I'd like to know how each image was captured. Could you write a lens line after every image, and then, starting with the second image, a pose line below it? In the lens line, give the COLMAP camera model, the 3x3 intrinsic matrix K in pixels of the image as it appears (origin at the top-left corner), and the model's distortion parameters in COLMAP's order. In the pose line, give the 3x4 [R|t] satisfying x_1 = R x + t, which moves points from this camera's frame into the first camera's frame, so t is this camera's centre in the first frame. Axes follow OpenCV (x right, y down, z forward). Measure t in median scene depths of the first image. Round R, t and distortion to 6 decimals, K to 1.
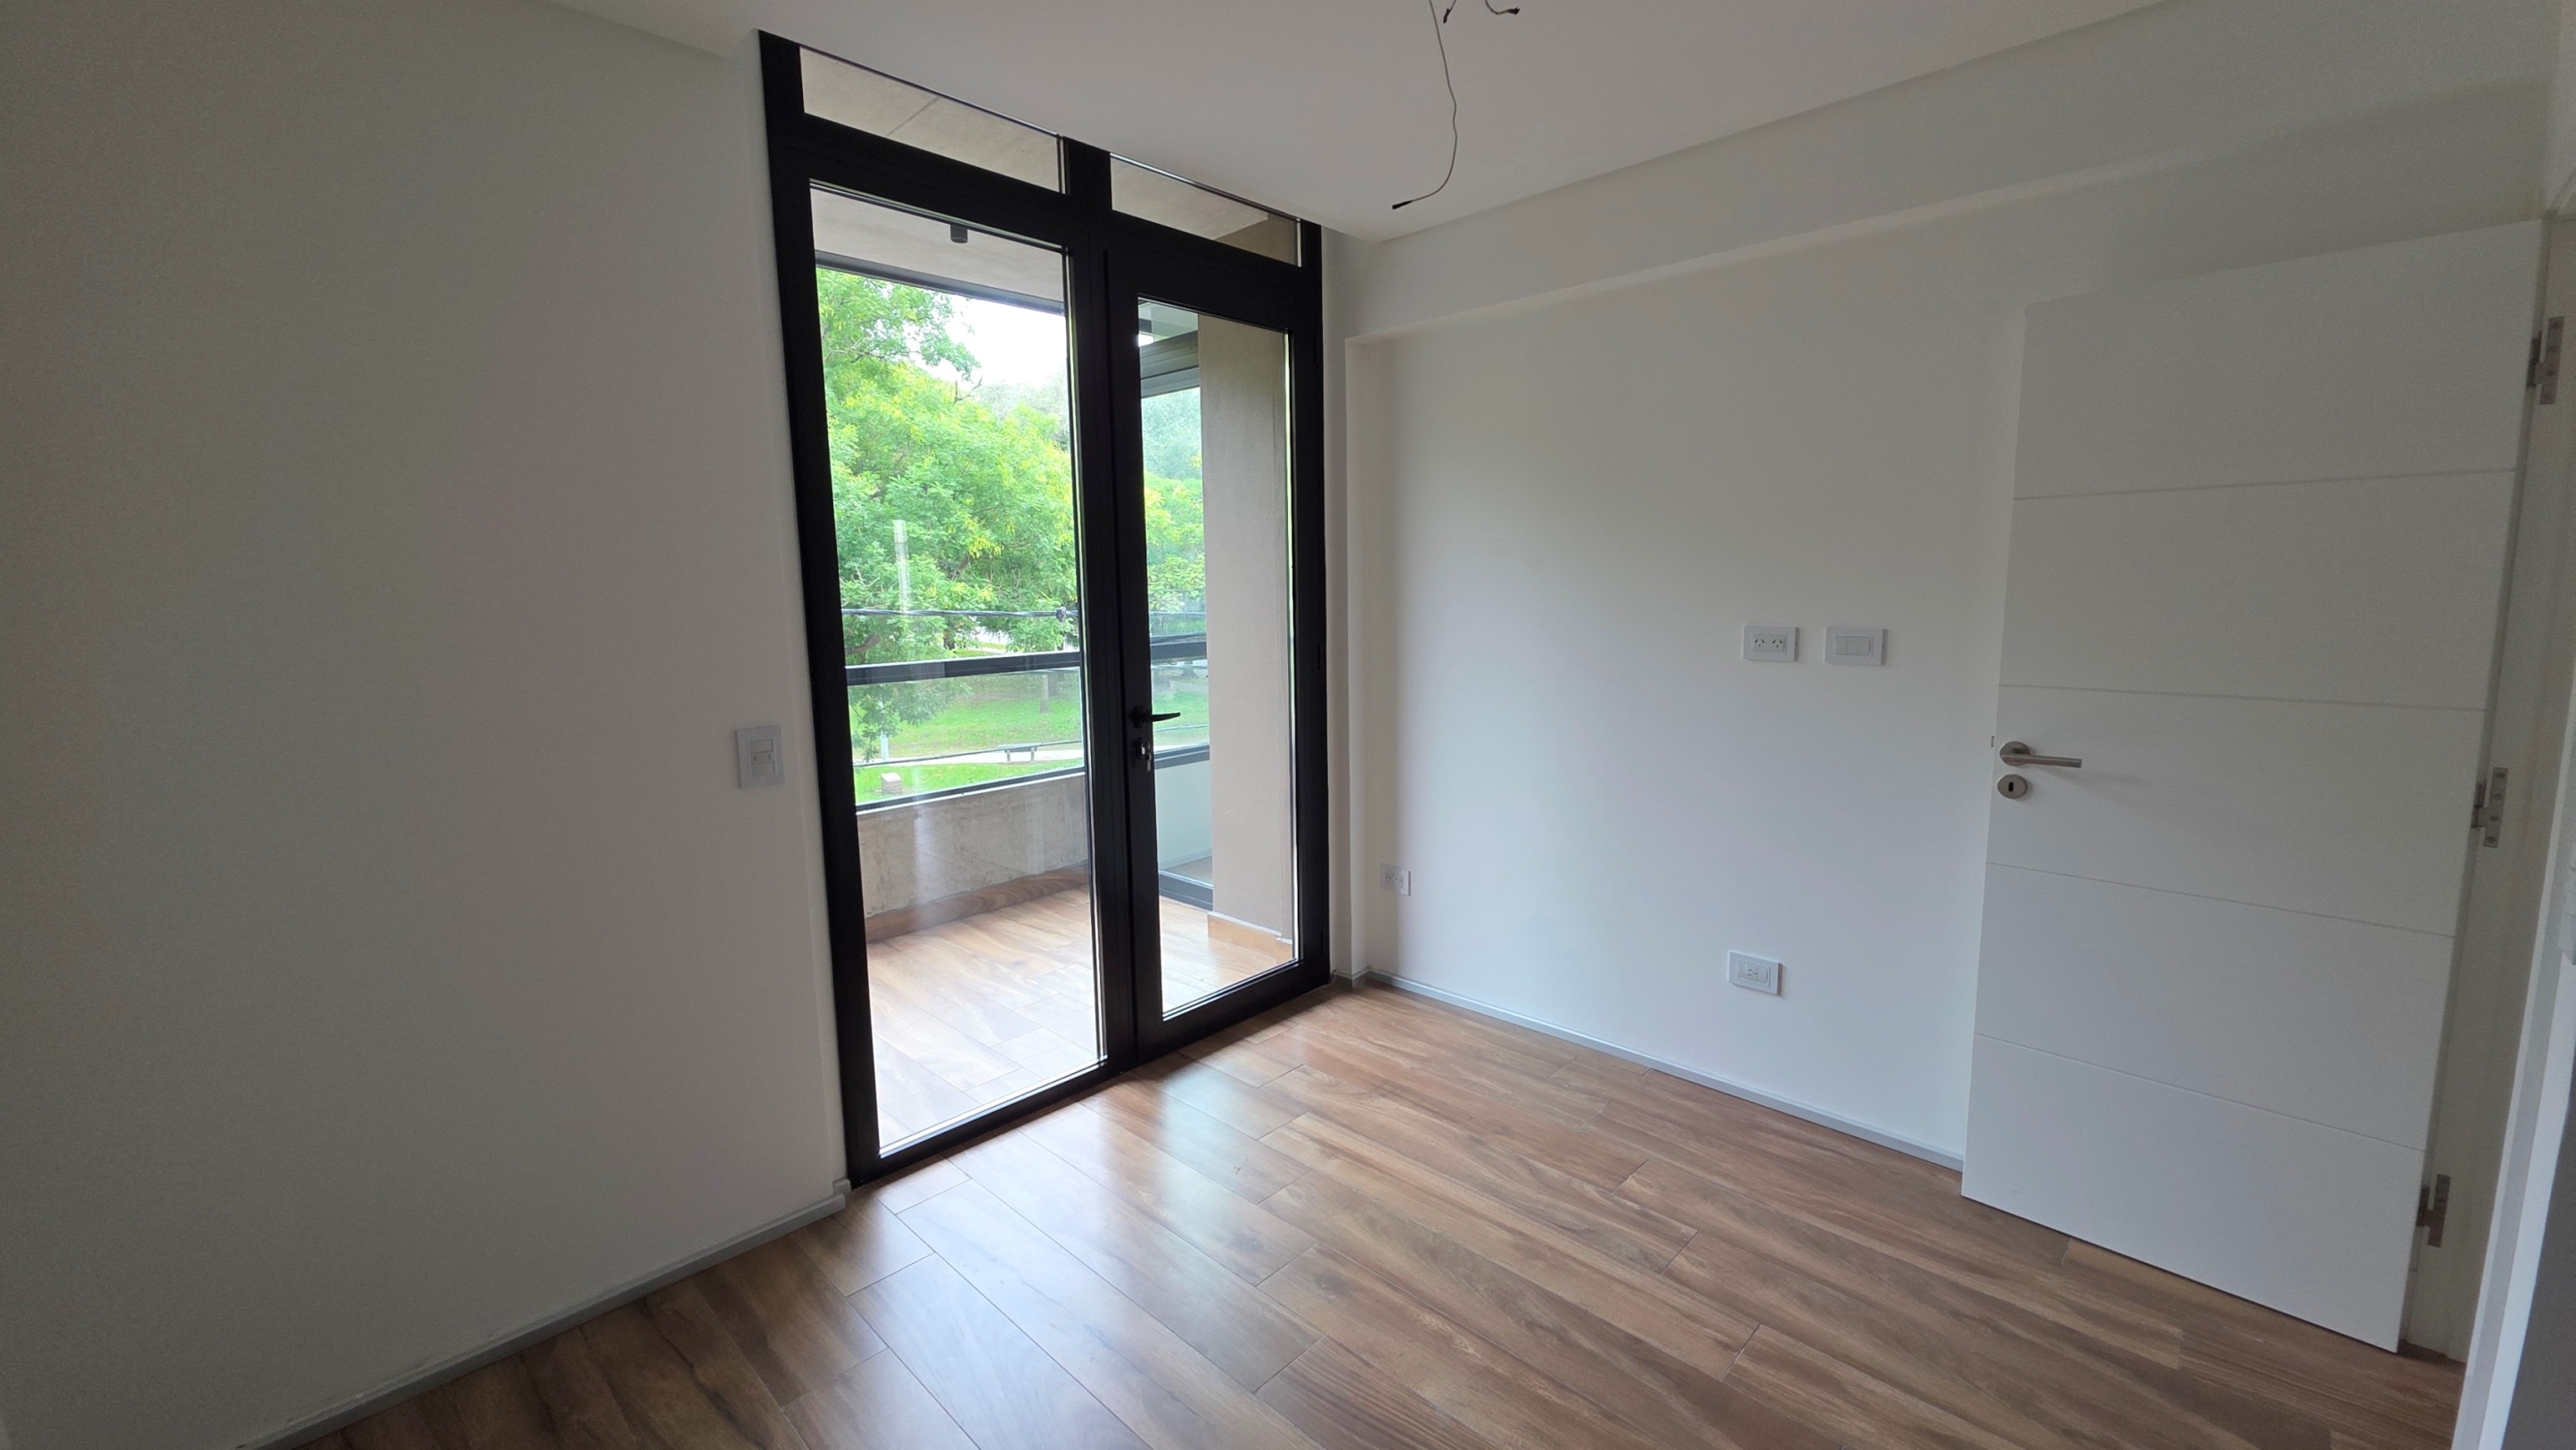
lens RADIAL K [[1022.9, 0, 1287.8], [0, 1022.9, 712.5], [0, 0, 1]] dist [0.014151, -0.008300]
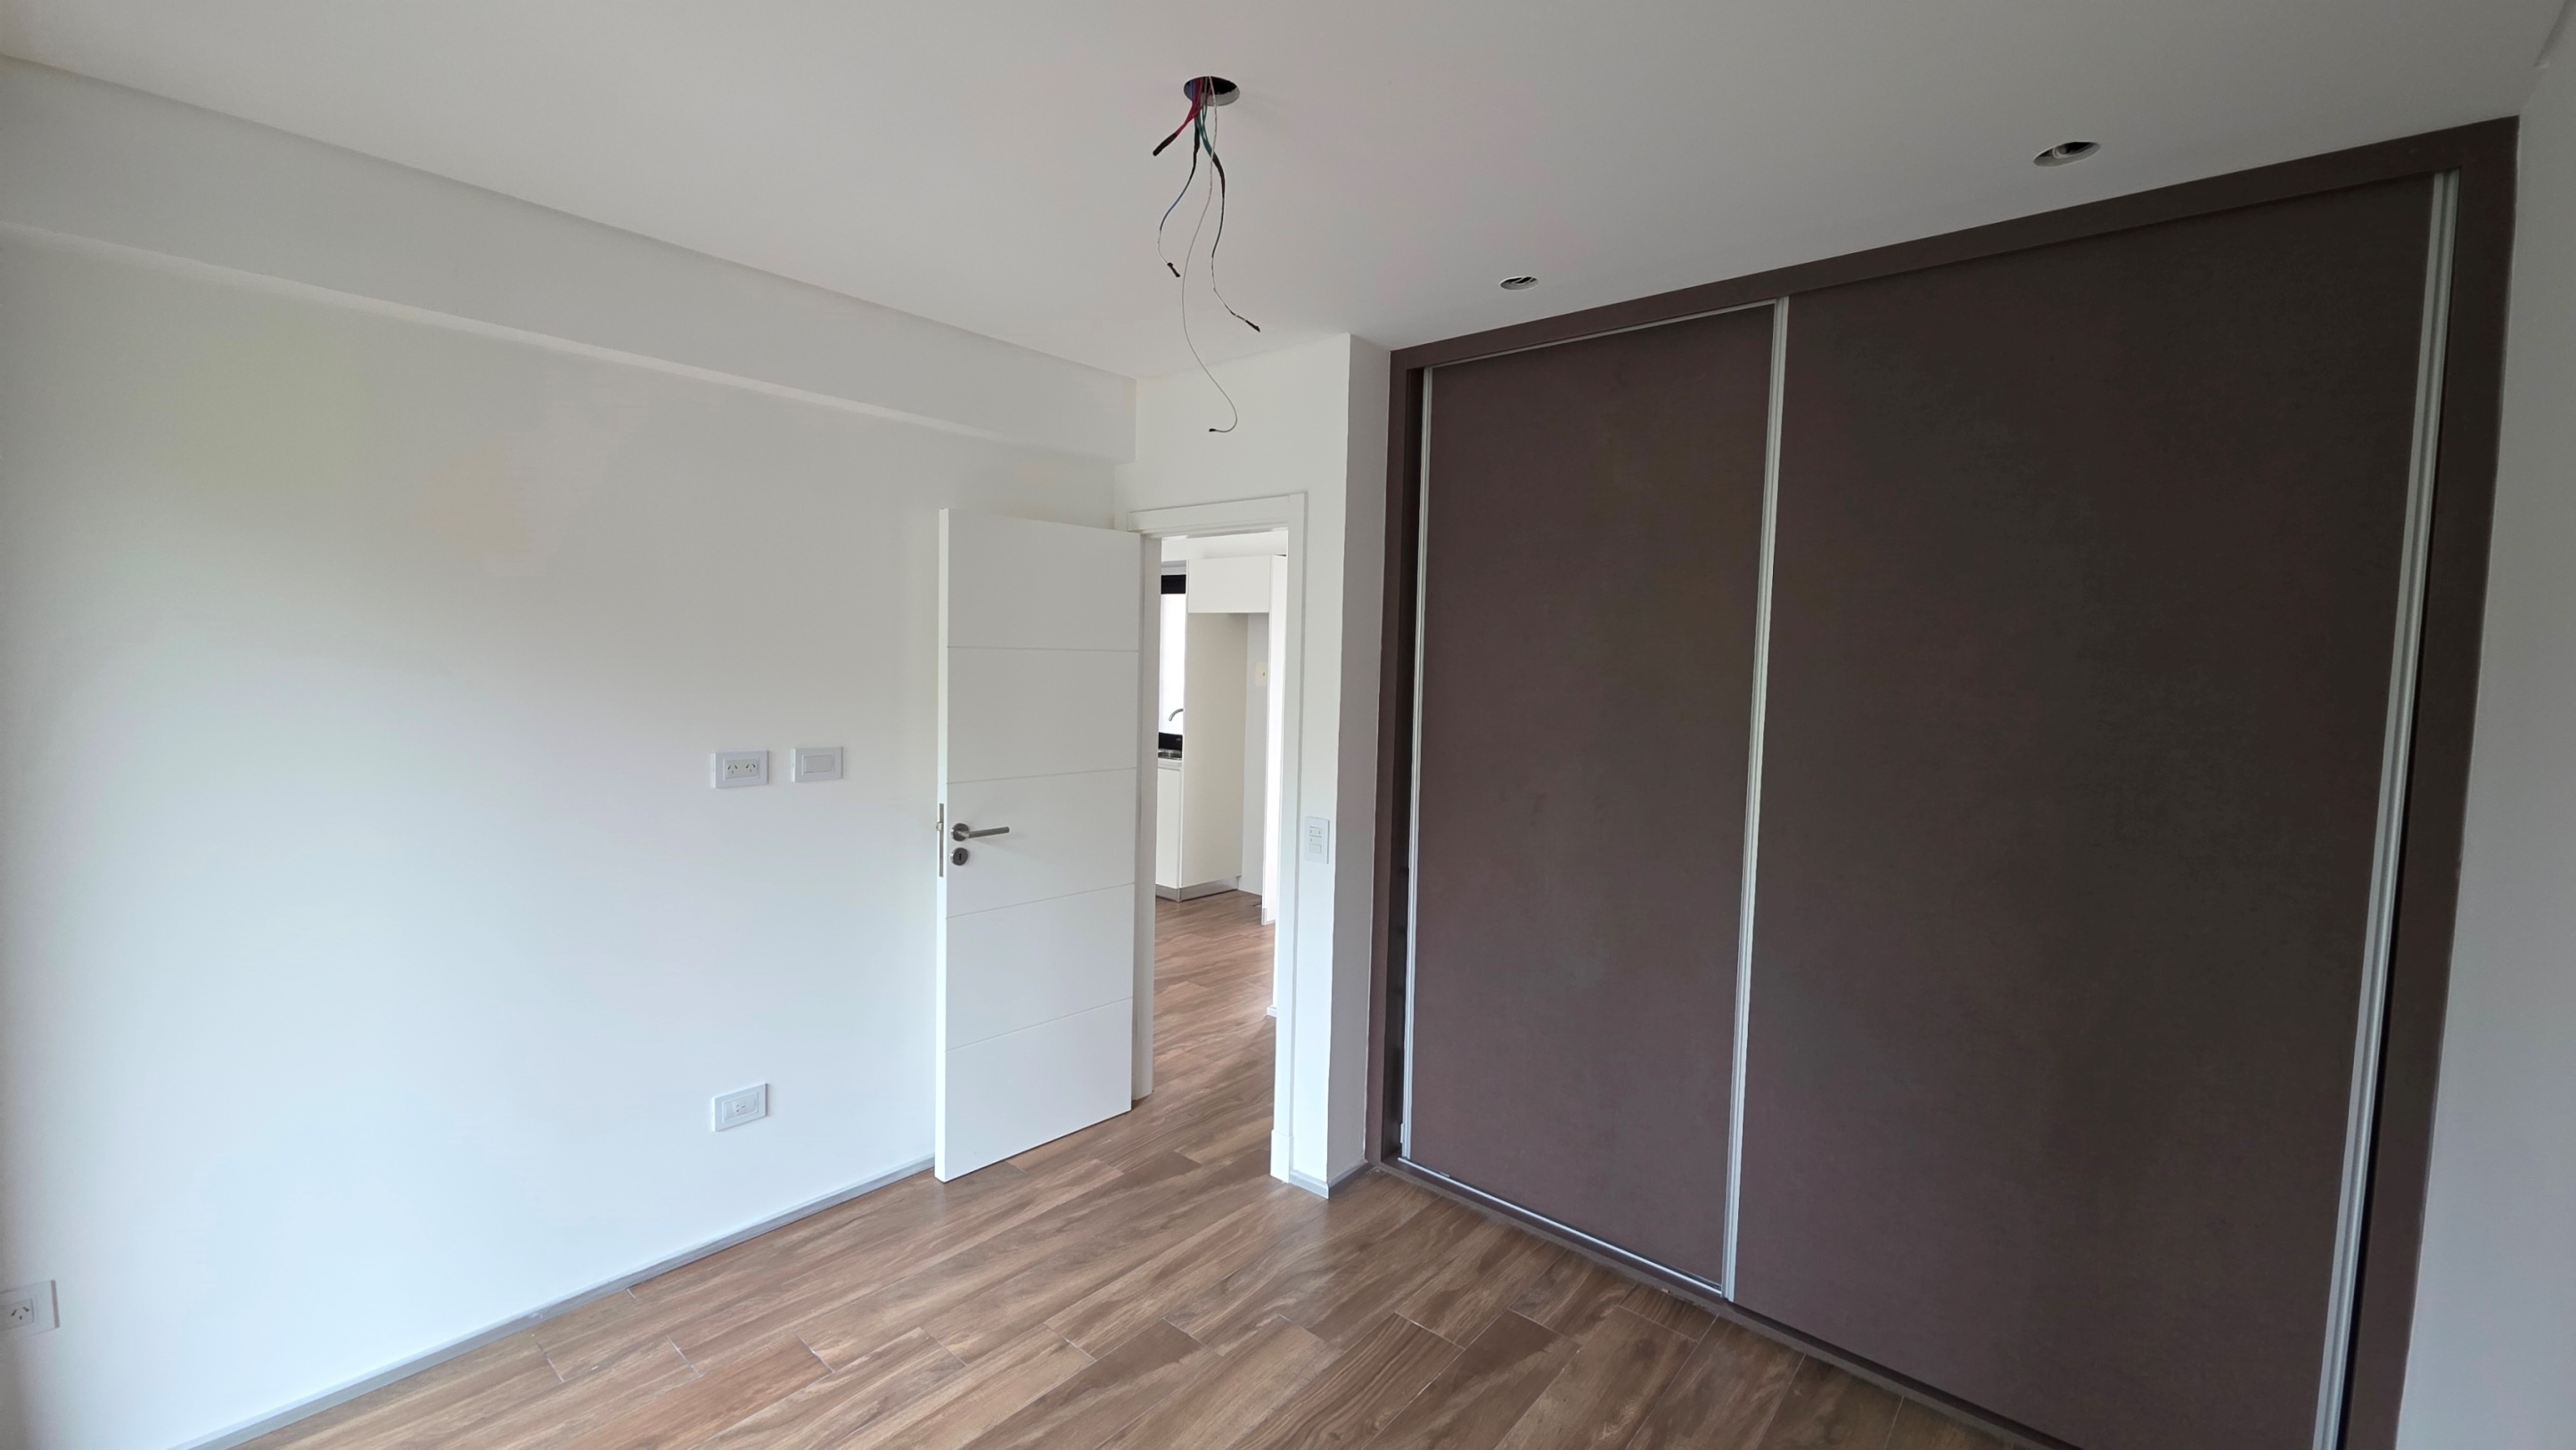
lens RADIAL K [[1022.9, 0, 1287.8], [0, 1022.9, 712.5], [0, 0, 1]] dist [0.014151, -0.008300]
pose [[-0.064931, -0.041523, 0.997025, -0.665248], [0.103985, 0.993413, 0.048145, -0.137049], [-0.992457, 0.106802, -0.060185, 0.631793]]
